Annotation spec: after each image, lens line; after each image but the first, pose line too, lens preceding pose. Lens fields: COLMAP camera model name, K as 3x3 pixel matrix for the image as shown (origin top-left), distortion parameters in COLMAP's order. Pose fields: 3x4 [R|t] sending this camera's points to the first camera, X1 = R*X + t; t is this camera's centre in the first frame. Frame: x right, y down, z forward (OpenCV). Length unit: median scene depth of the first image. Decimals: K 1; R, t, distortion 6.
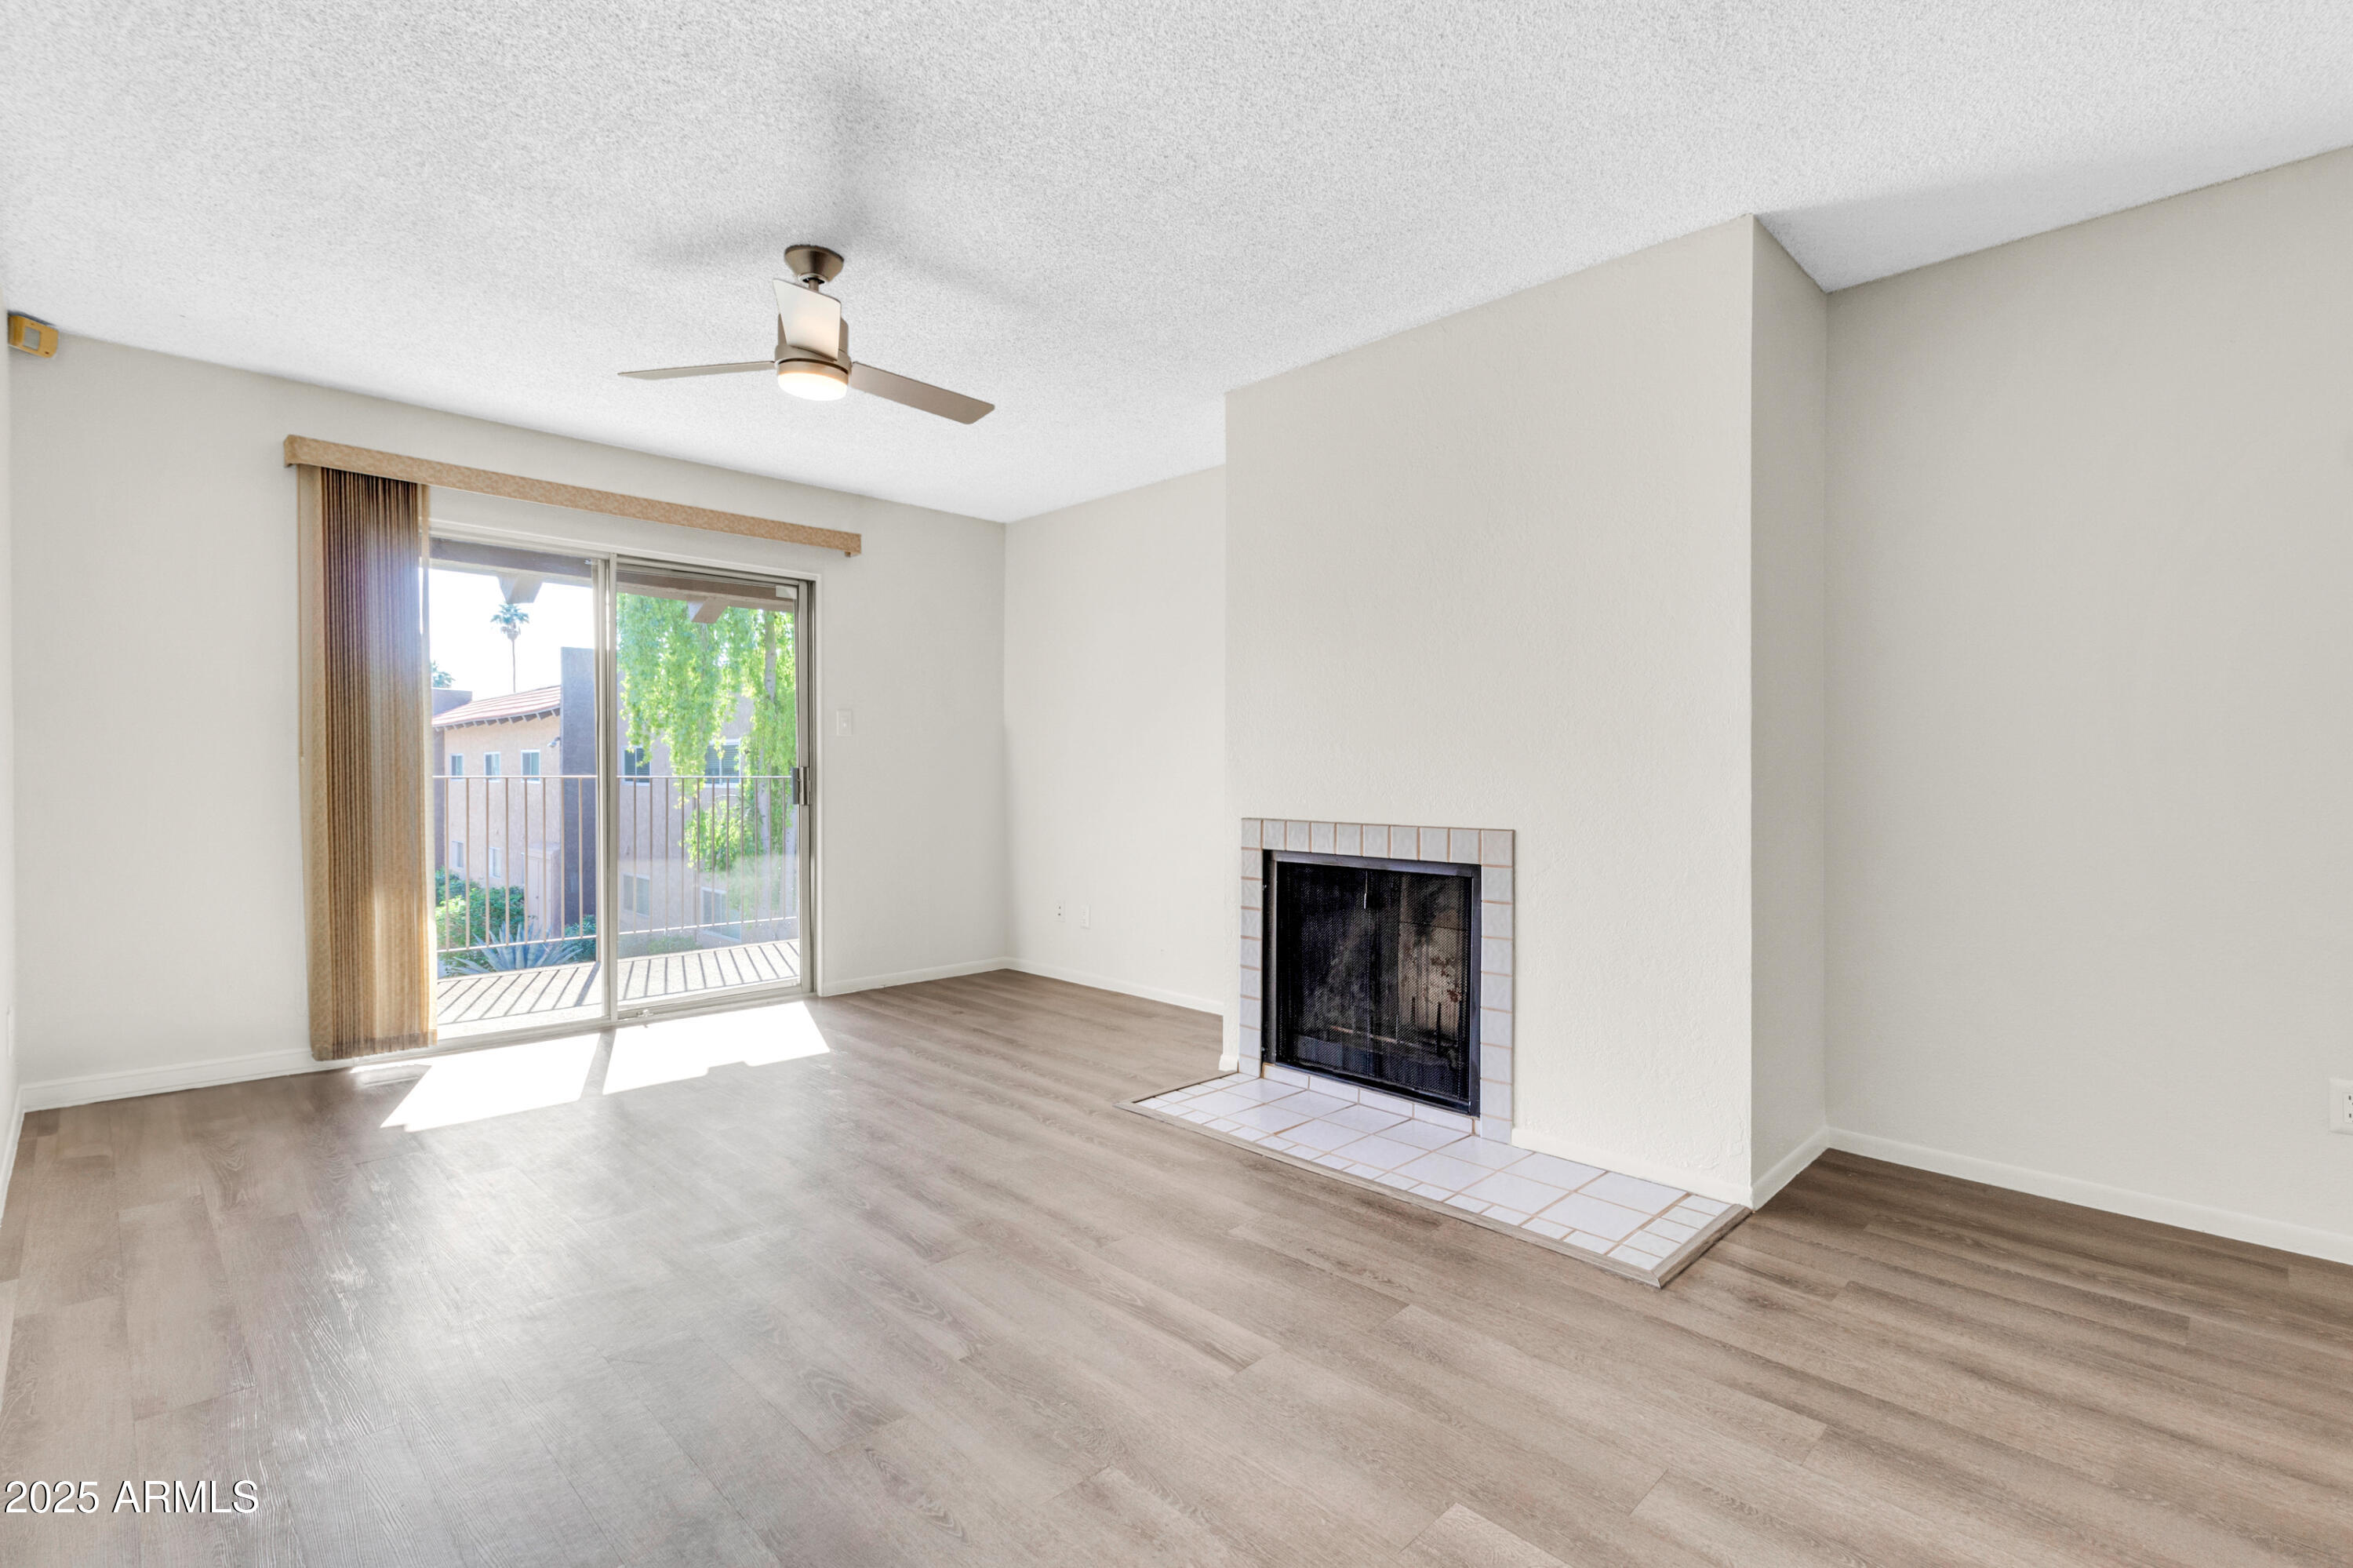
lens RADIAL K [[1090.7, 0, 1193.2], [0, 1090.7, 779.6], [0, 0, 1]] dist [0.007227, -0.000325]
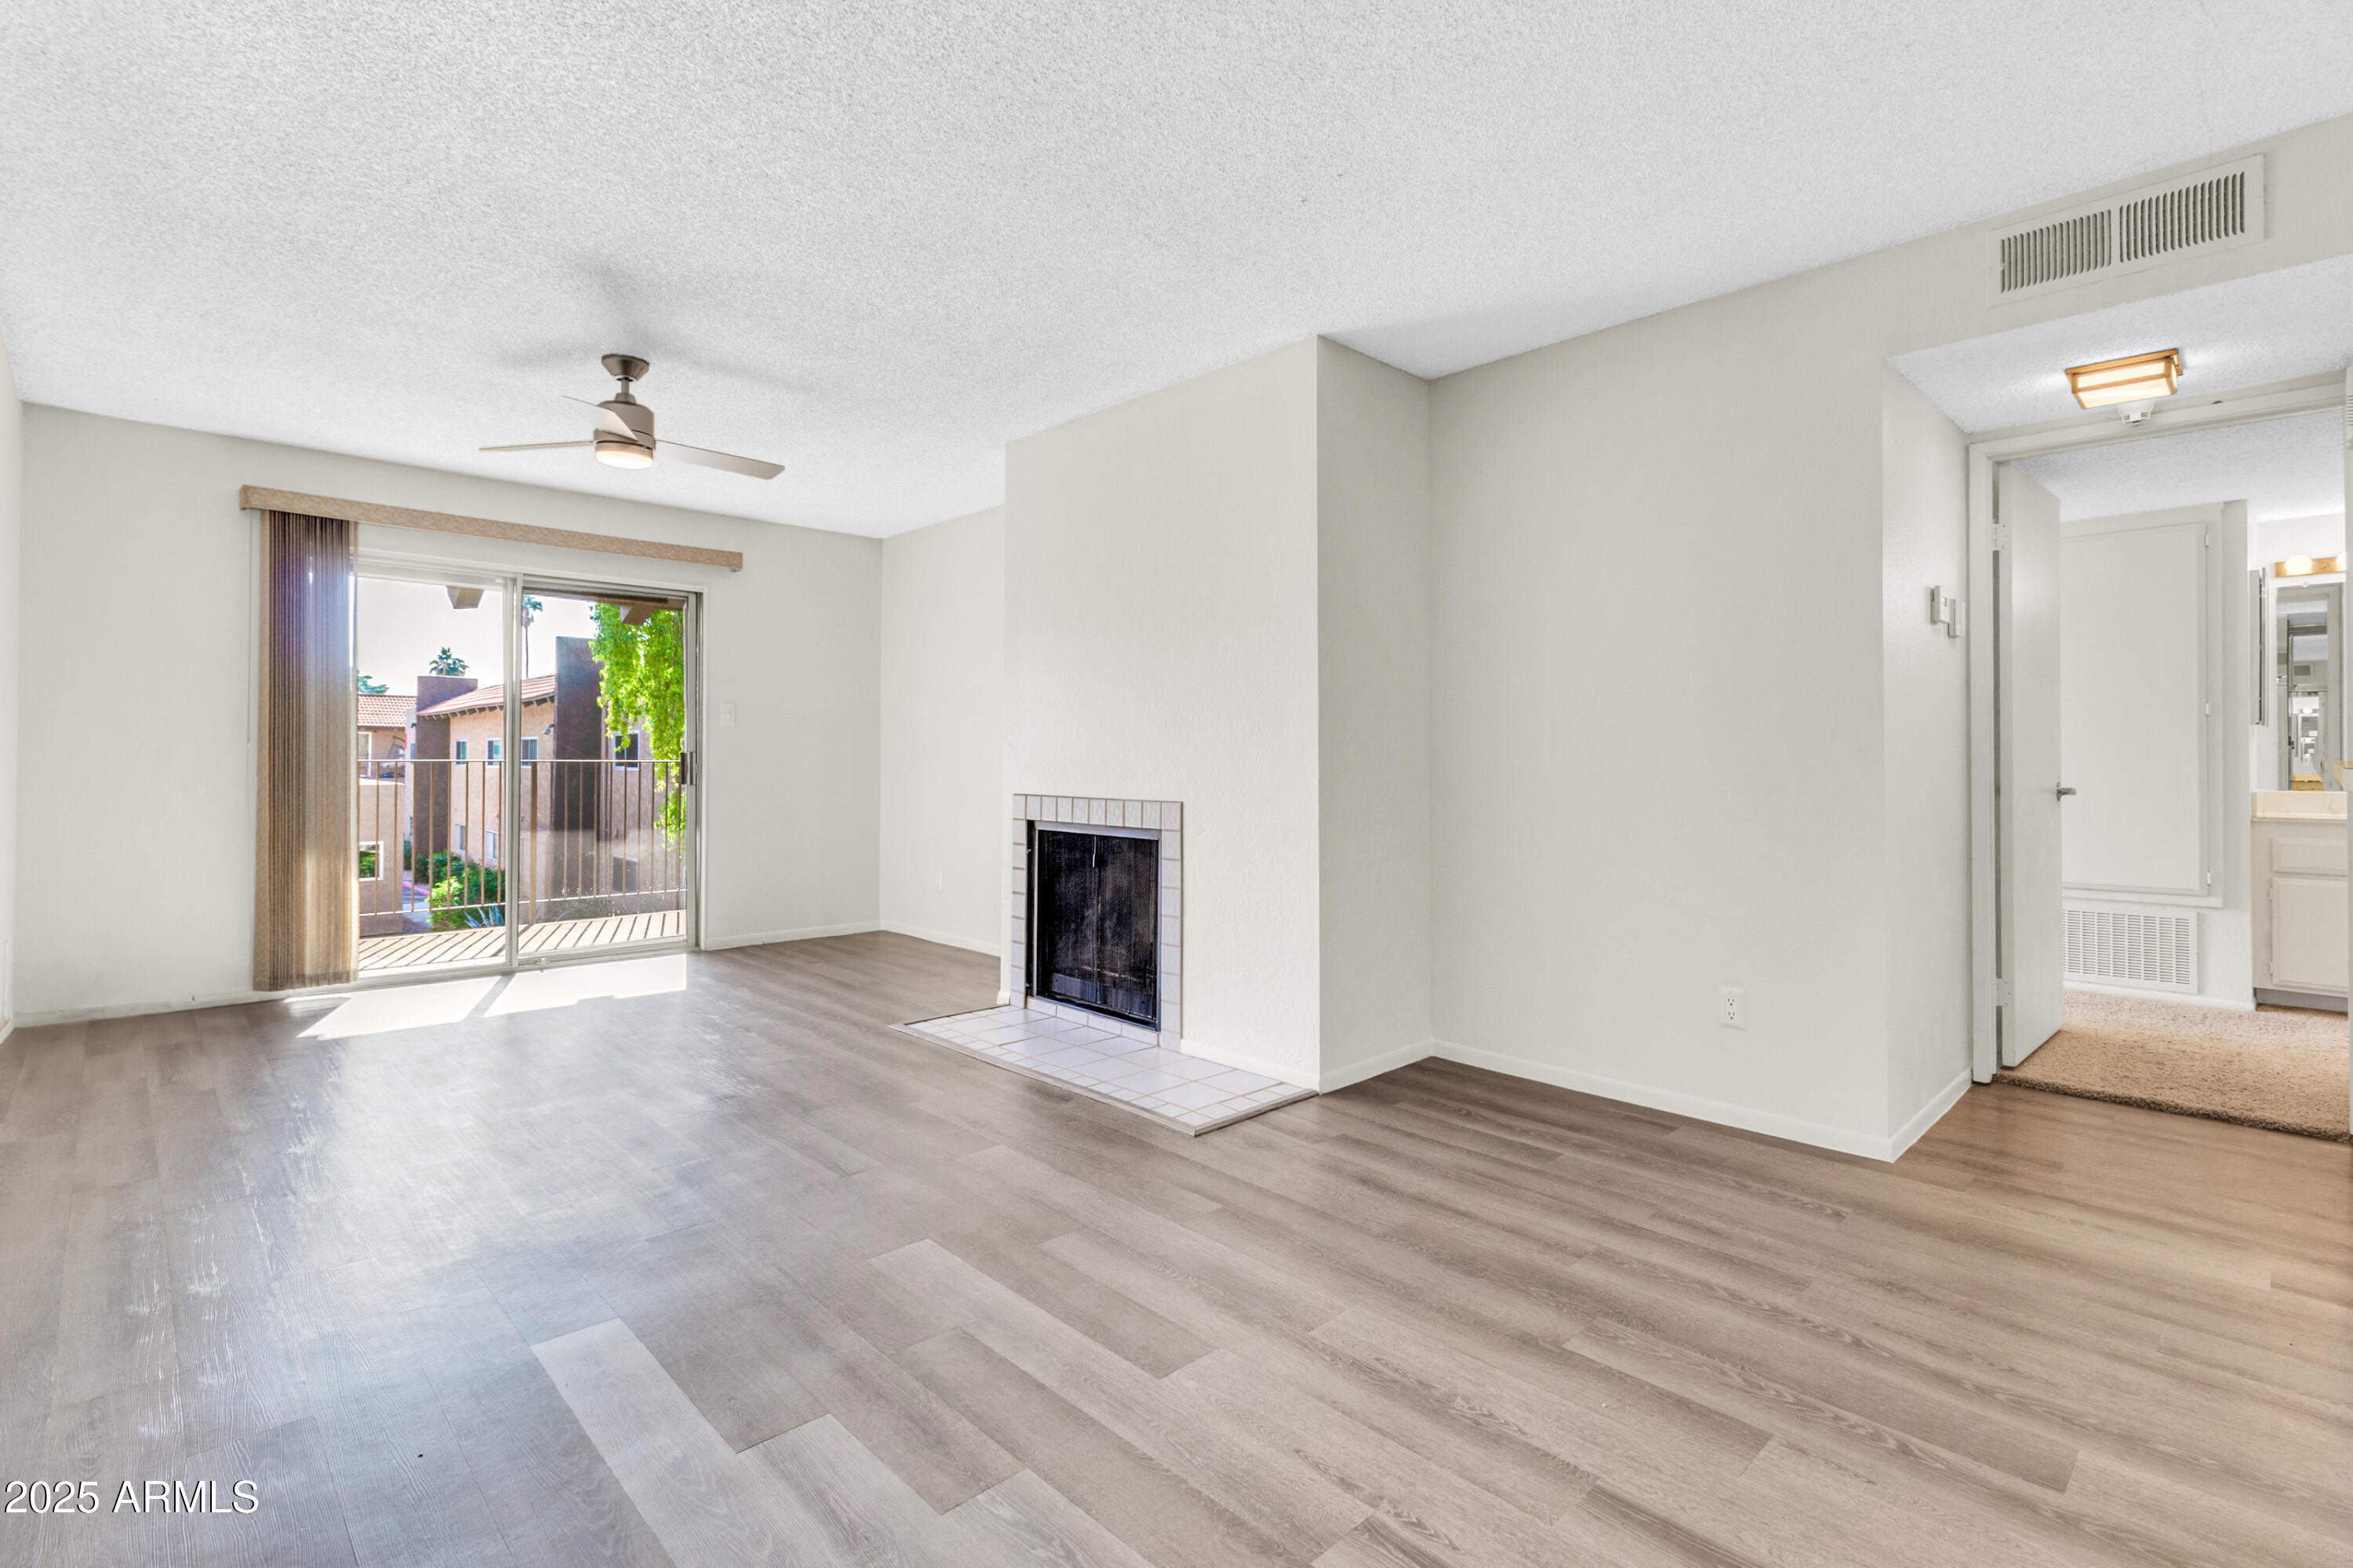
lens RADIAL K [[1090.7, 0, 1183.3], [0, 1090.7, 740.9], [0, 0, 1]] dist [0.007227, -0.000325]
pose [[0.999860, 0.000201, -0.016757, 0.280590], [-0.000577, 0.999748, -0.022429, 0.003186], [0.016748, 0.022435, 0.999608, -0.234686]]
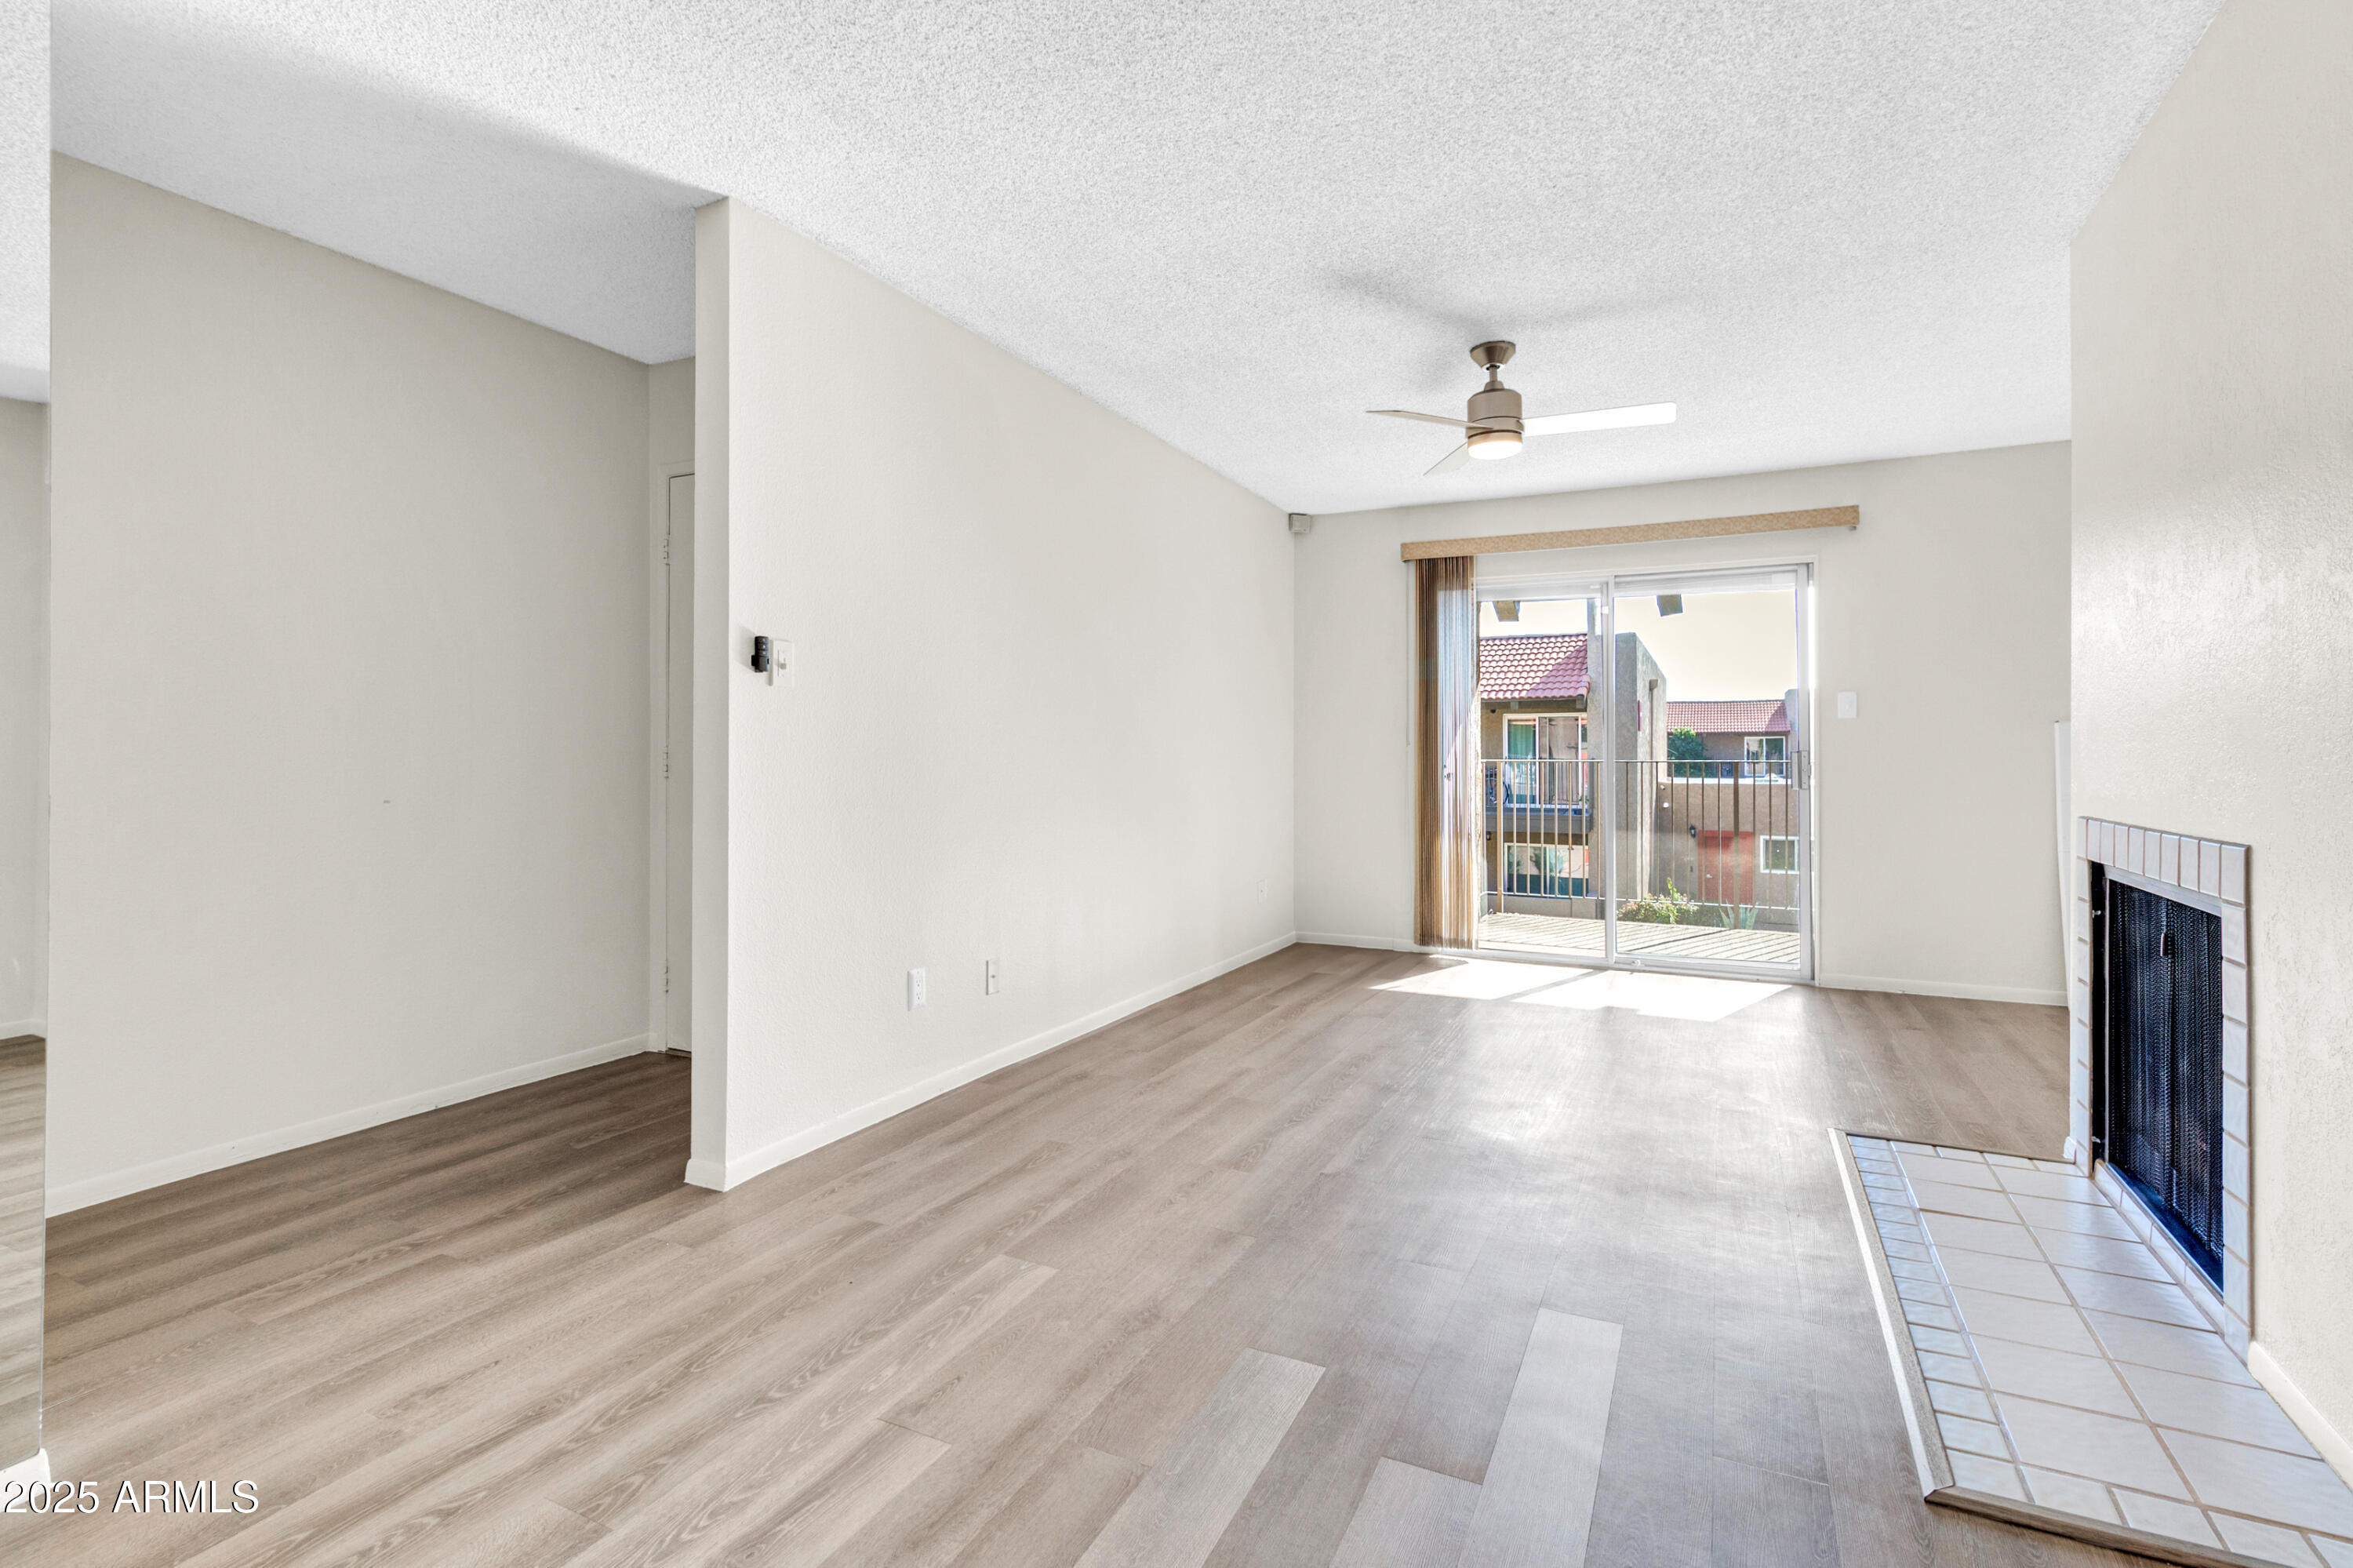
lens RADIAL K [[1090.7, 0, 1194.8], [0, 1090.7, 749.9], [0, 0, 1]] dist [0.007227, -0.000325]
pose [[0.329835, -0.008613, -0.943999, 0.600844], [-0.006448, 0.999915, -0.011376, 0.002867], [0.944017, 0.009839, 0.329751, 0.217391]]
